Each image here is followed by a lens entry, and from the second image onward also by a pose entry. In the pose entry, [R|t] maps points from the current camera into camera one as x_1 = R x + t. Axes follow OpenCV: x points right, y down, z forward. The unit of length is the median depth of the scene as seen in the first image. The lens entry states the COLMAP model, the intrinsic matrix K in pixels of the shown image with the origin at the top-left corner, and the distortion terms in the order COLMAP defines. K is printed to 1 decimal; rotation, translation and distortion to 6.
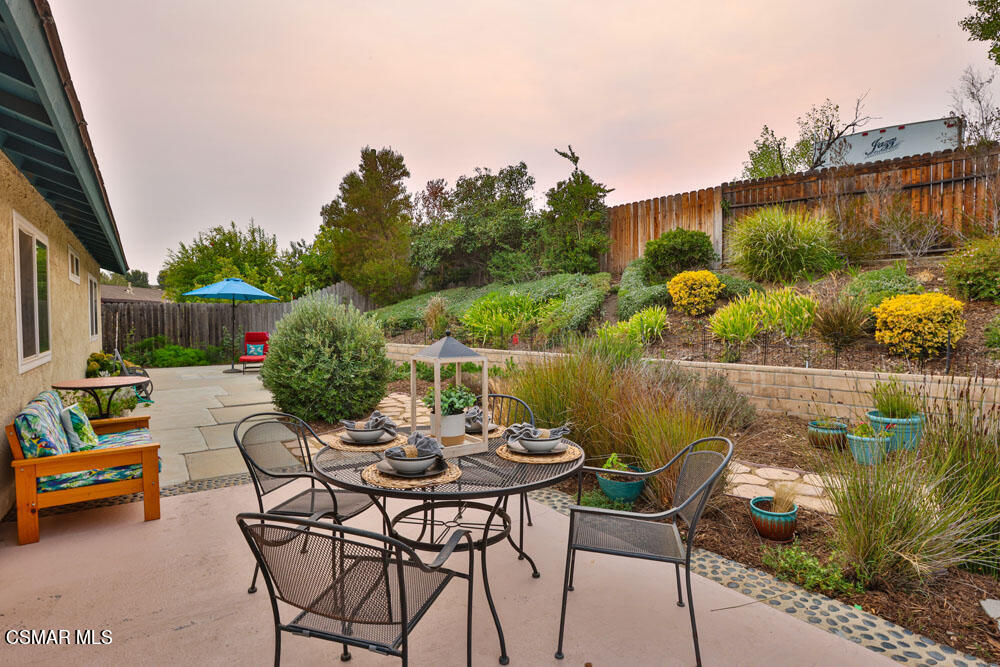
lens RADIAL K [[503.1, 0, 499.2], [0, 503.1, 341.0], [0, 0, 1]] dist [-0.053978, 0.023351]
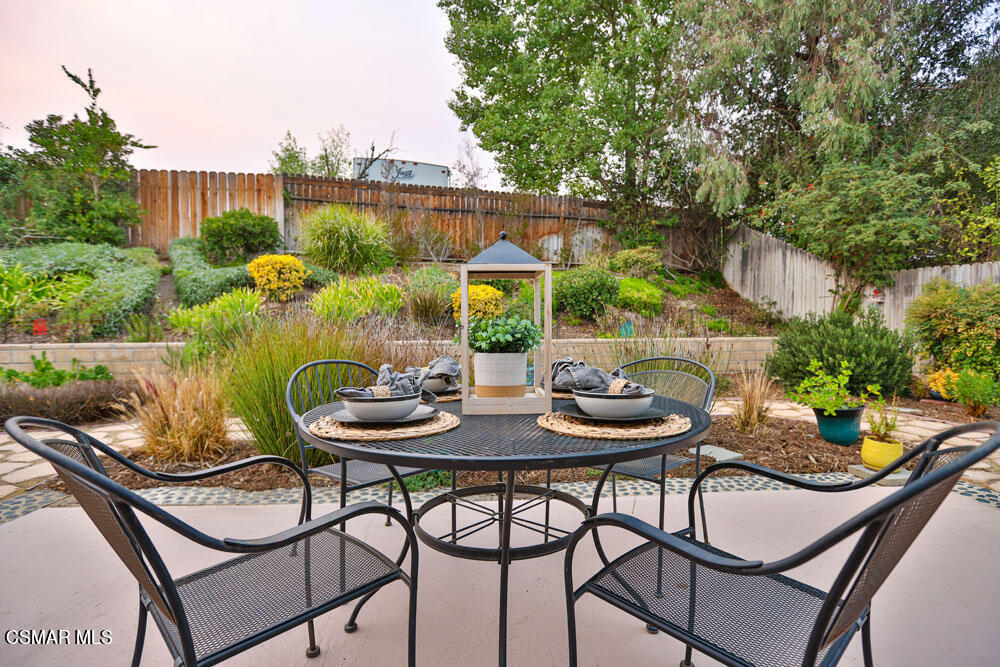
lens RADIAL K [[480.4, 0, 499.5], [0, 480.4, 339.7], [0, 0, 1]] dist [-0.041902, 0.011851]
pose [[0.535269, -0.027553, 0.844232, -0.128072], [0.037611, 0.999254, 0.008765, 0.024690], [-0.843844, 0.027061, 0.535906, 0.135691]]
